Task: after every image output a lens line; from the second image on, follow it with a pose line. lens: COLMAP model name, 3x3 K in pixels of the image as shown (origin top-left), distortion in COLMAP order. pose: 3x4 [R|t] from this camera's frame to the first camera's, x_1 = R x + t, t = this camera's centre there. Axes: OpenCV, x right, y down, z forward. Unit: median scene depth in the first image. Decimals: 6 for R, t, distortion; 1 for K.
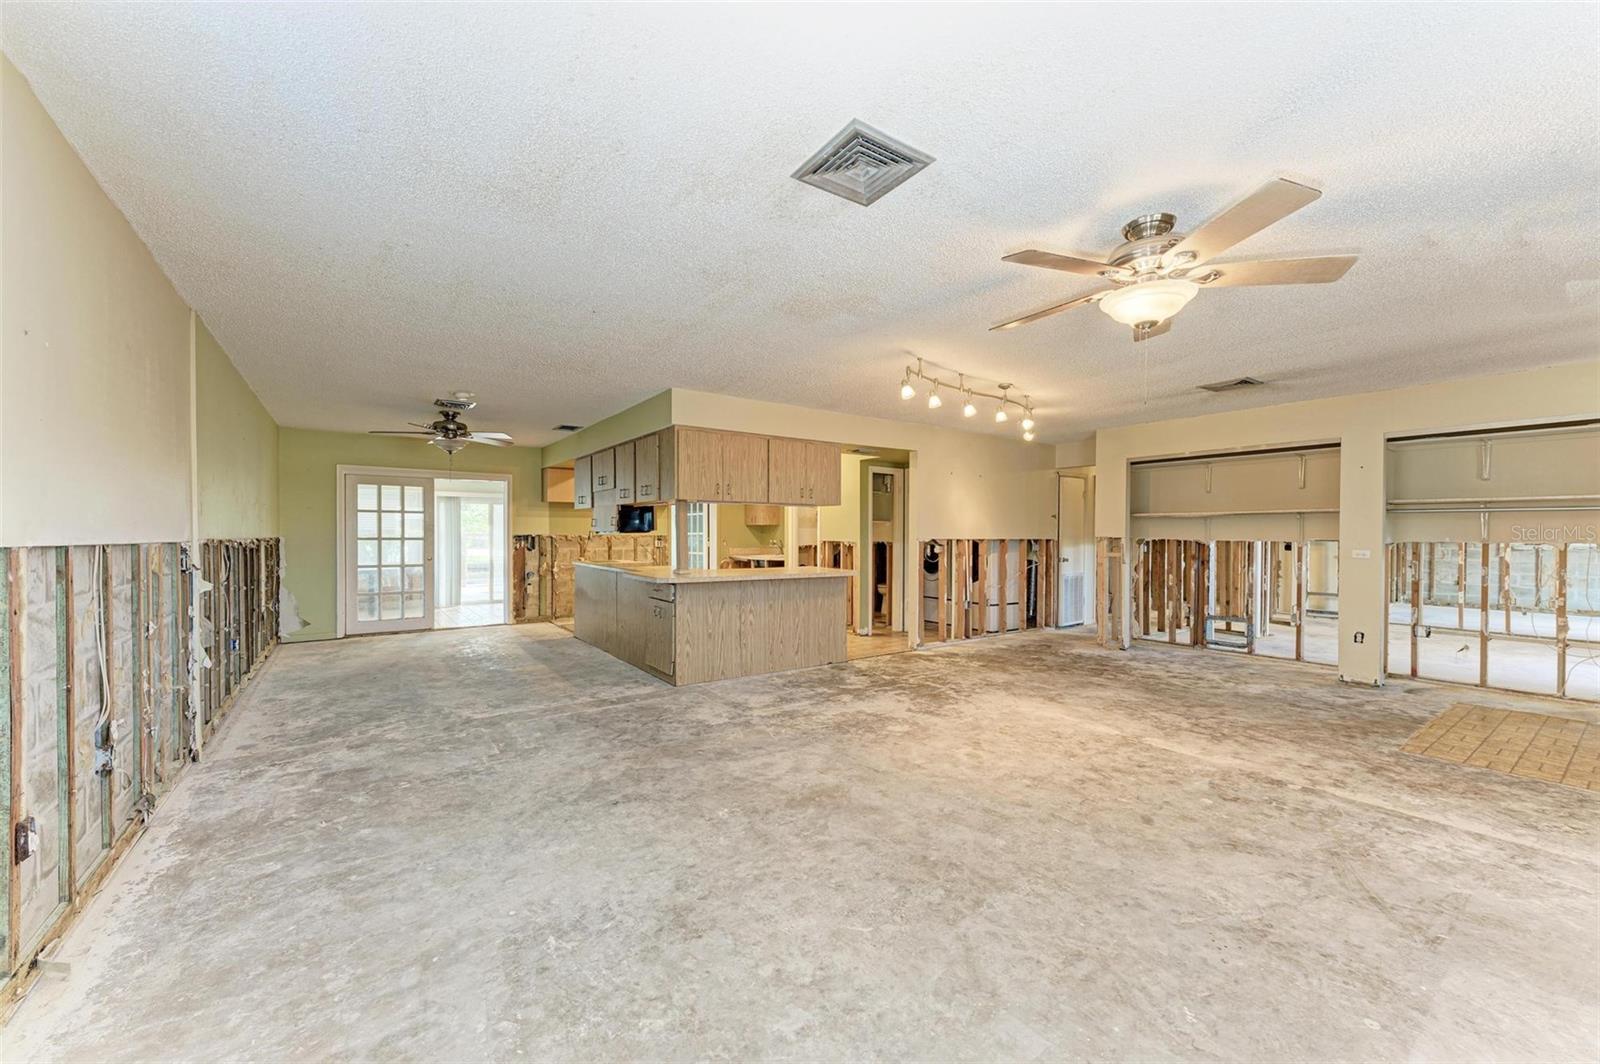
lens RADIAL K [[615.3, 0, 800.1], [0, 615.3, 541.6], [0, 0, 1]] dist [0.017787, -0.005017]
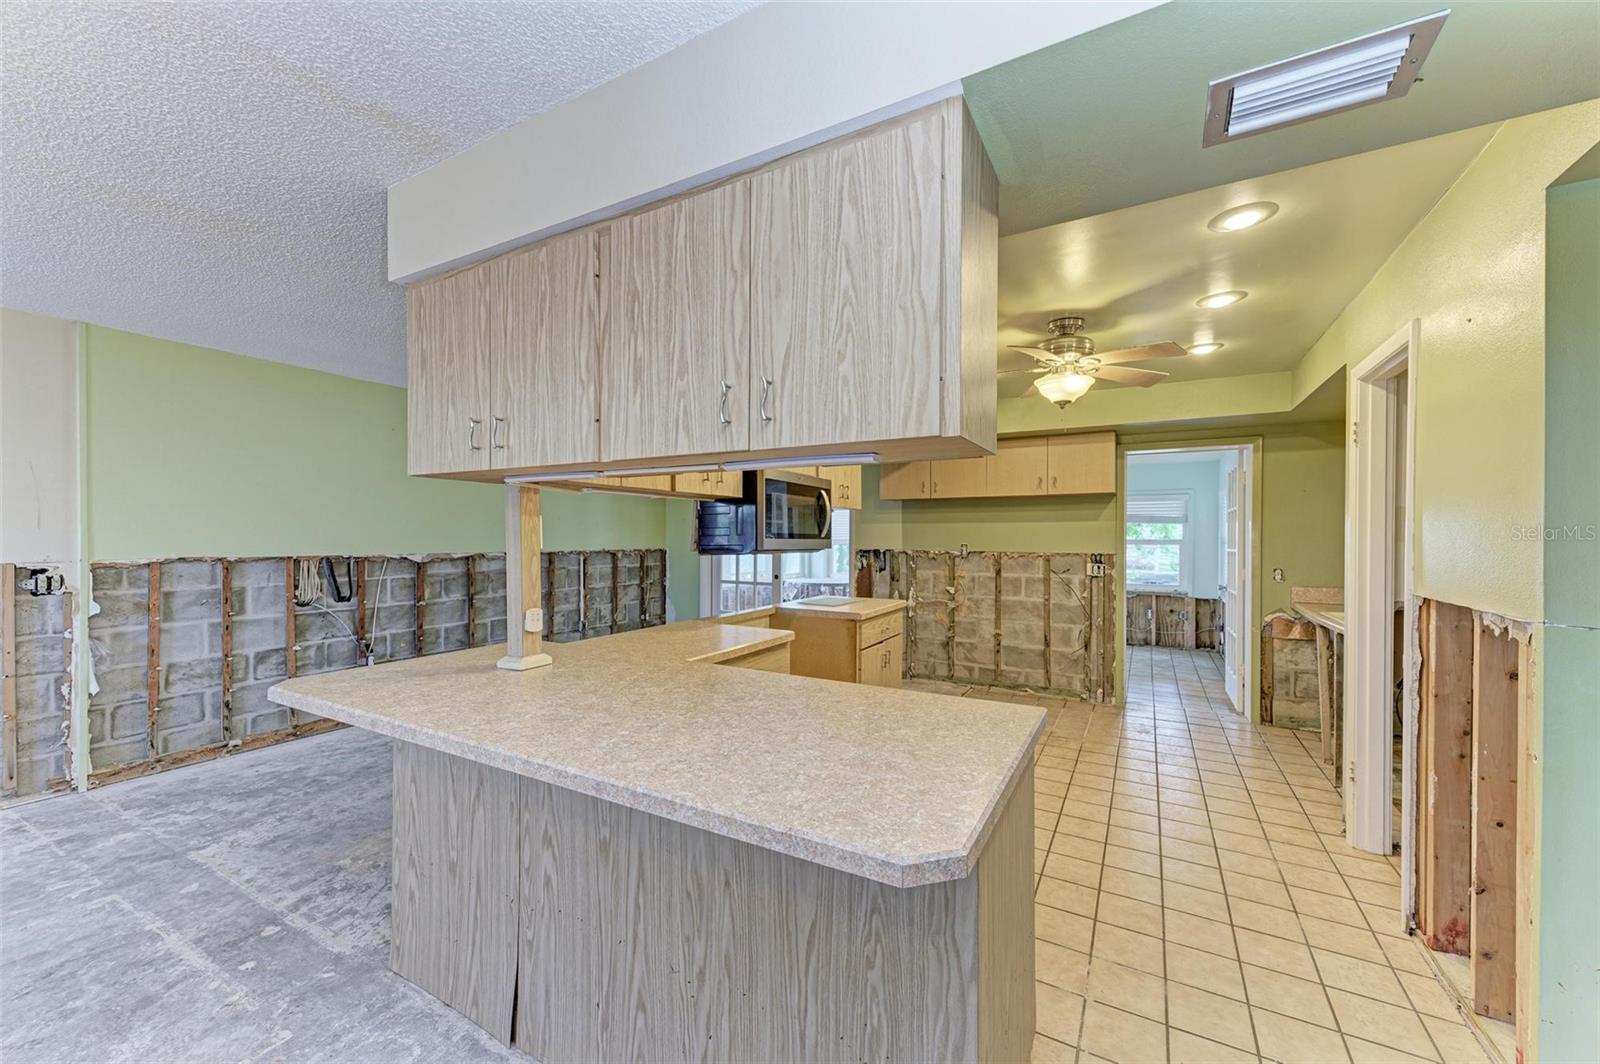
lens RADIAL K [[615.3, 0, 802.5], [0, 615.3, 541.3], [0, 0, 1]] dist [0.017787, -0.005017]
pose [[0.433340, 0.006556, -0.901207, 0.292631], [-0.015376, 0.999882, -0.000119, -0.036699], [0.901100, 0.013909, 0.433389, 1.229558]]
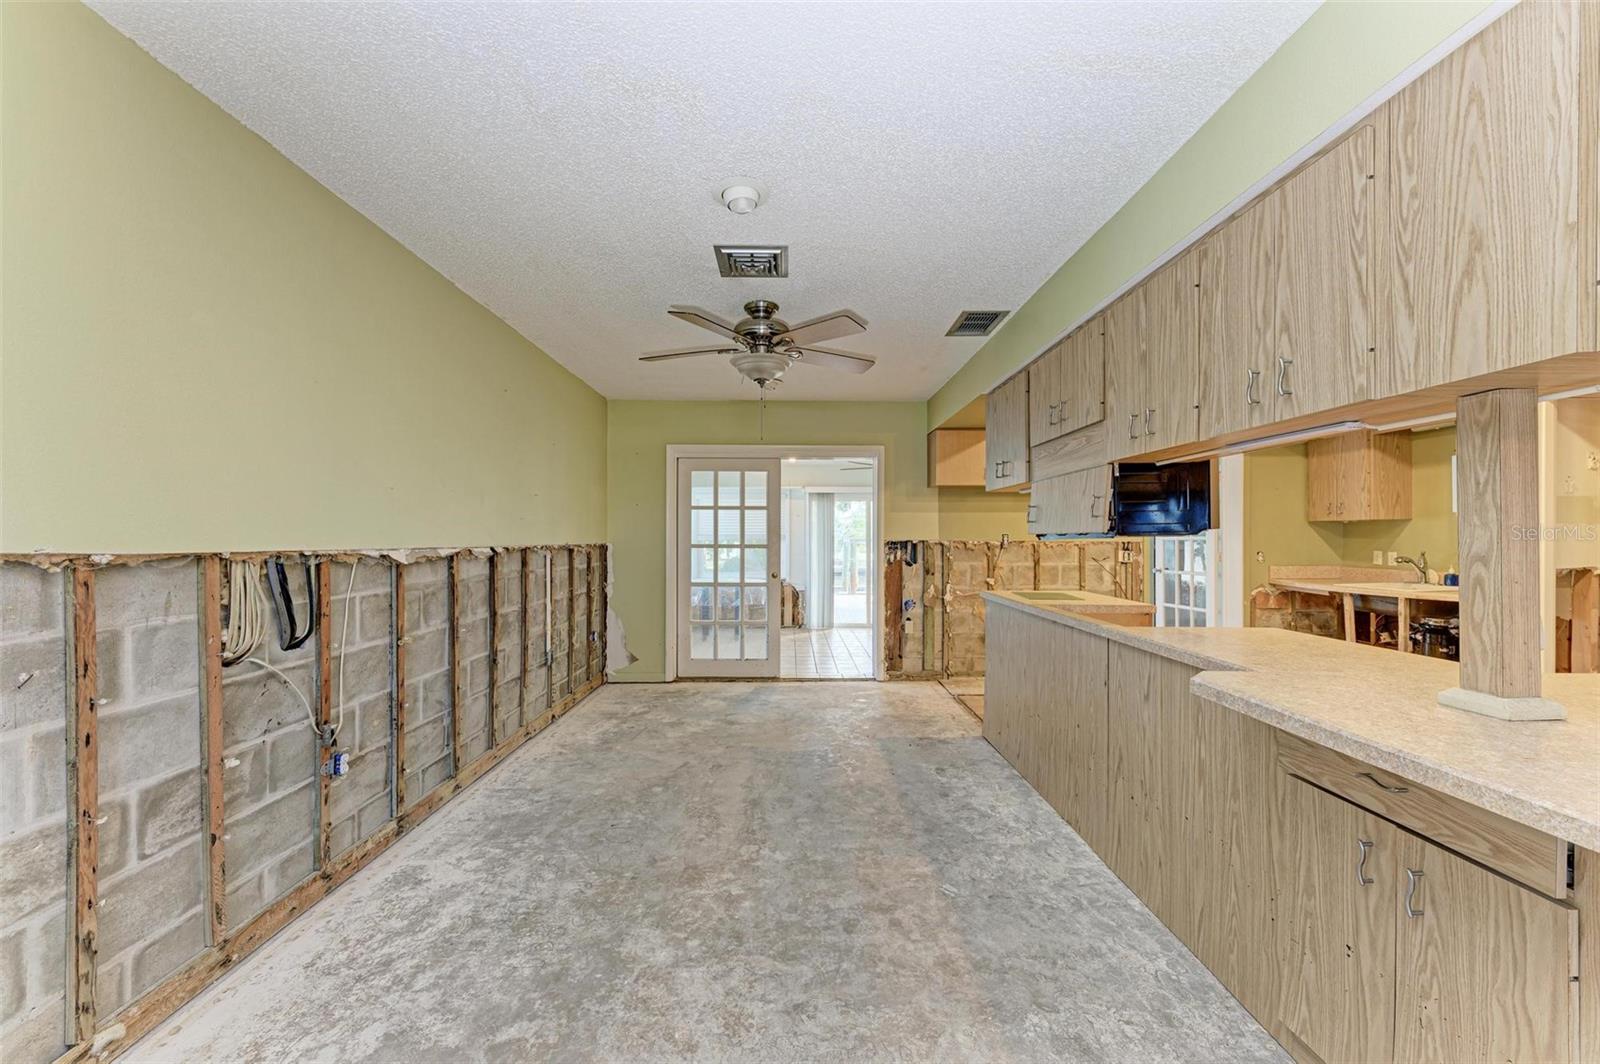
lens RADIAL K [[615.3, 0, 801.4], [0, 615.3, 542.7], [0, 0, 1]] dist [0.017787, -0.005017]
pose [[0.821699, 0.002347, -0.569917, -0.336598], [-0.006615, 0.999963, -0.005420, -0.009091], [0.569883, 0.008223, 0.821685, 0.829985]]
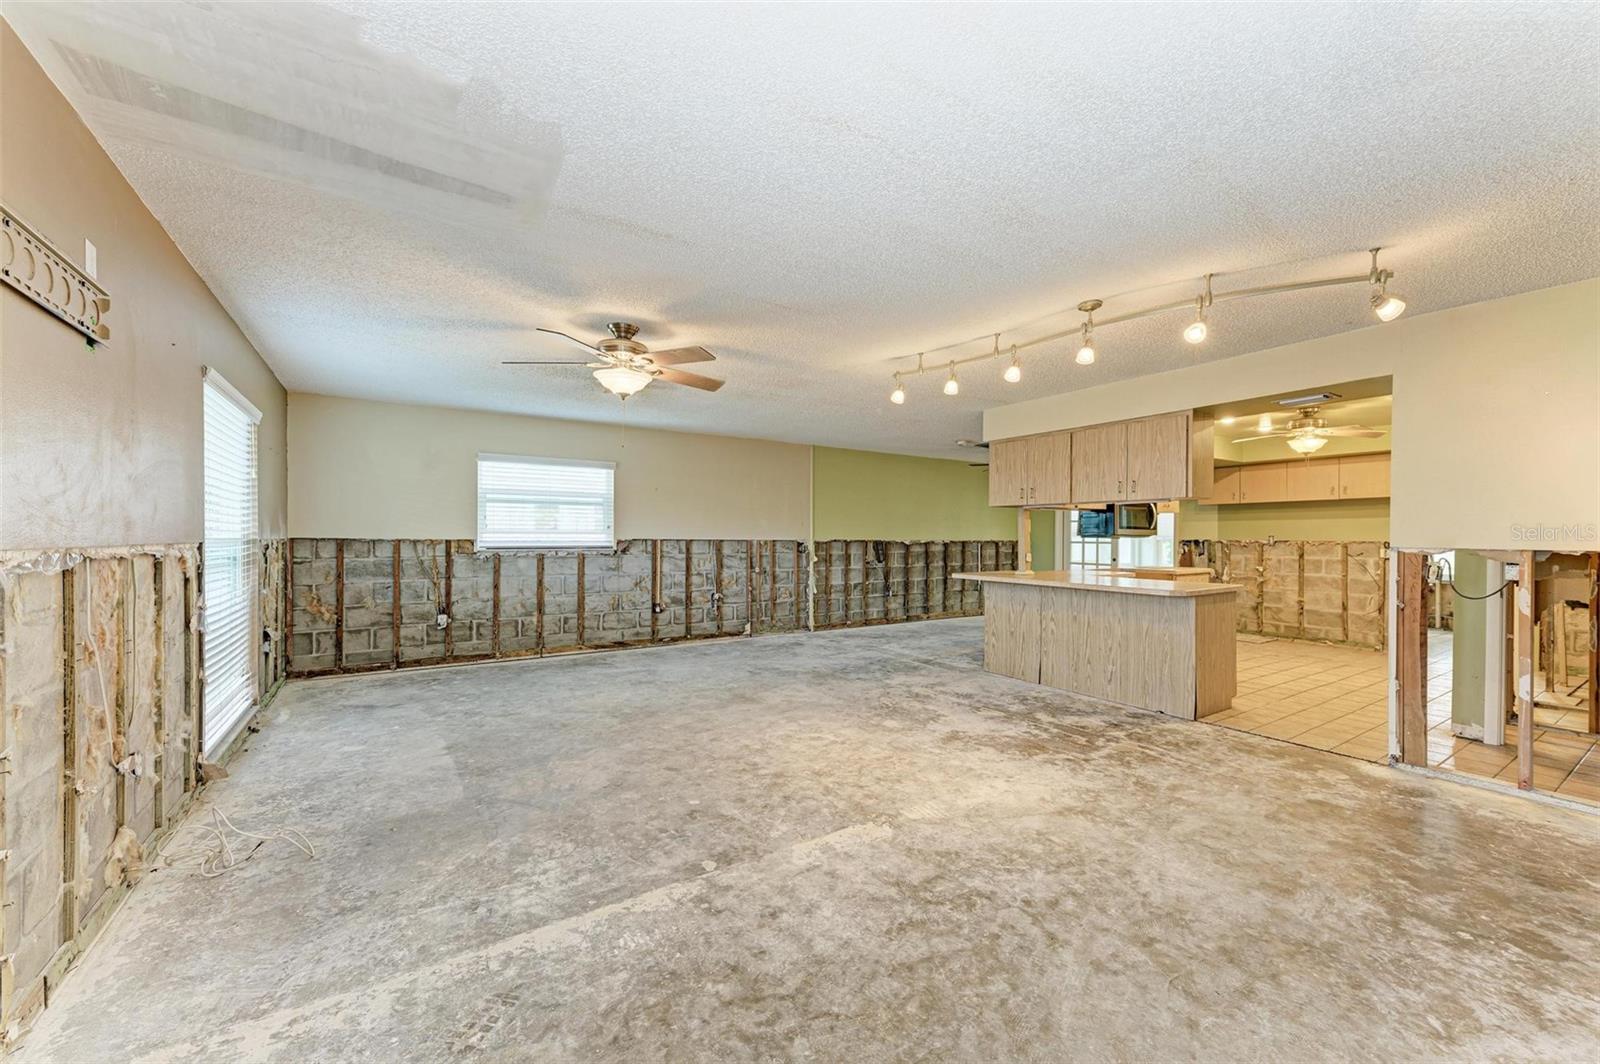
lens RADIAL K [[615.3, 0, 799.5], [0, 615.3, 541.2], [0, 0, 1]] dist [0.017787, -0.005017]
pose [[-0.039313, 0.004134, -0.999218, 1.105241], [-0.017201, 0.999840, 0.004814, -0.005303], [0.999079, 0.017377, -0.039236, 0.811764]]
